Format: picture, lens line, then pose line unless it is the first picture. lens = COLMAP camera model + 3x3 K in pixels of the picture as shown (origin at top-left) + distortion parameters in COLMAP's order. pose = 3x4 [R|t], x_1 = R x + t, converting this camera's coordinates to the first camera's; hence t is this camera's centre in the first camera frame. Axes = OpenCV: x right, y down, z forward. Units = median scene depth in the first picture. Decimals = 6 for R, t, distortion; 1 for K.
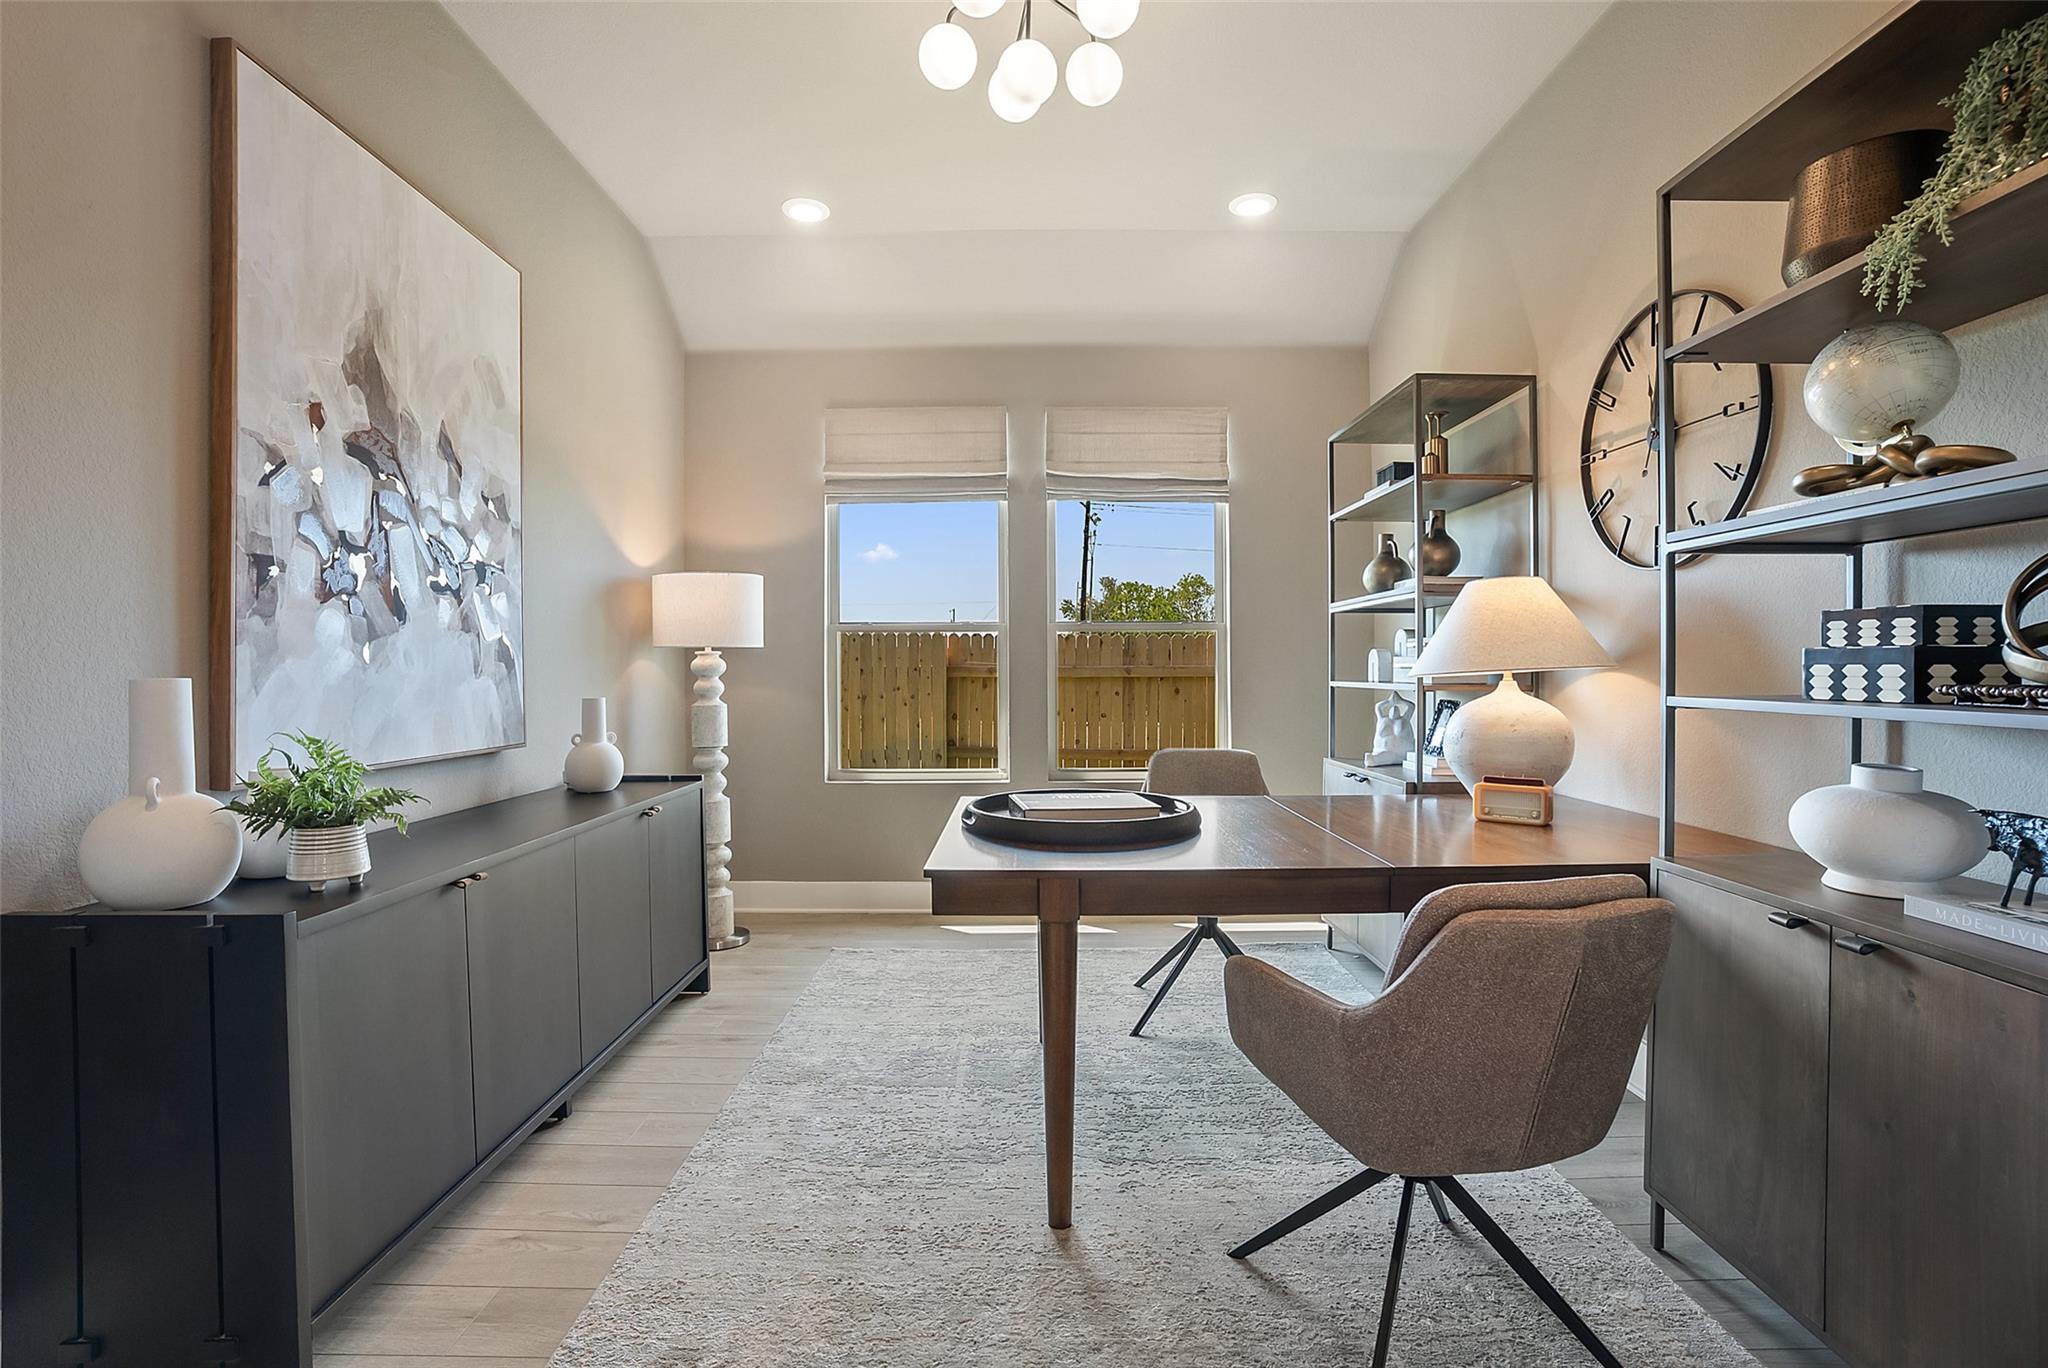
lens RADIAL K [[954.0, 0, 1013.4], [0, 954.0, 679.2], [0, 0, 1]] dist [-0.063713, 0.018536]
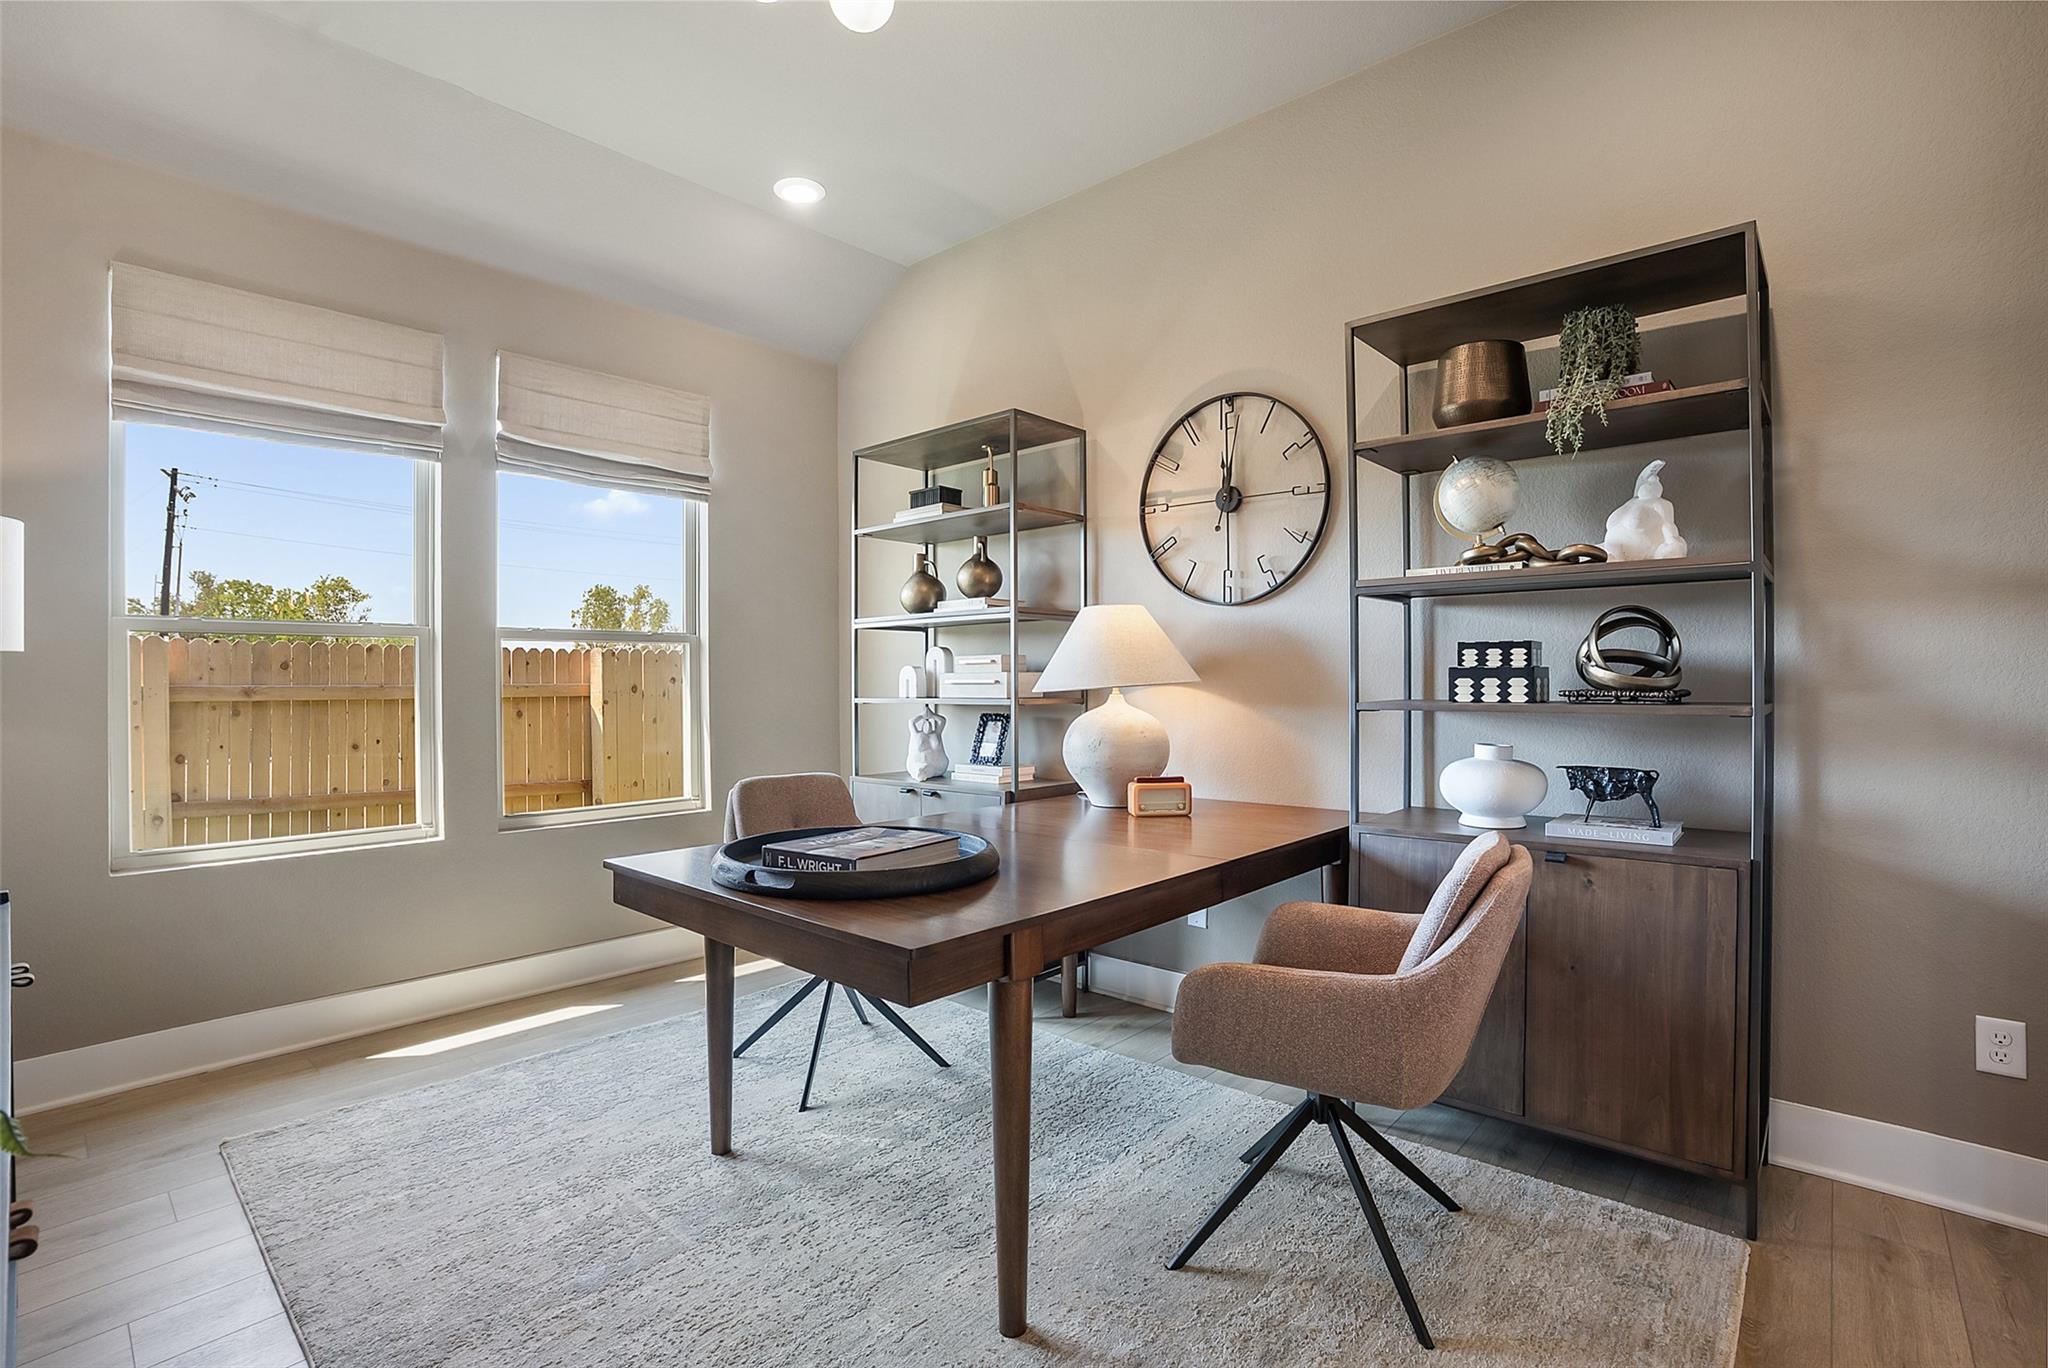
lens RADIAL K [[954.0, 0, 1023.8], [0, 954.0, 691.0], [0, 0, 1]] dist [-0.063713, 0.018536]
pose [[0.664842, -0.007062, 0.746951, -0.325998], [0.013092, 0.999912, -0.002200, -0.000839], [-0.746870, 0.011242, 0.664875, 0.238489]]
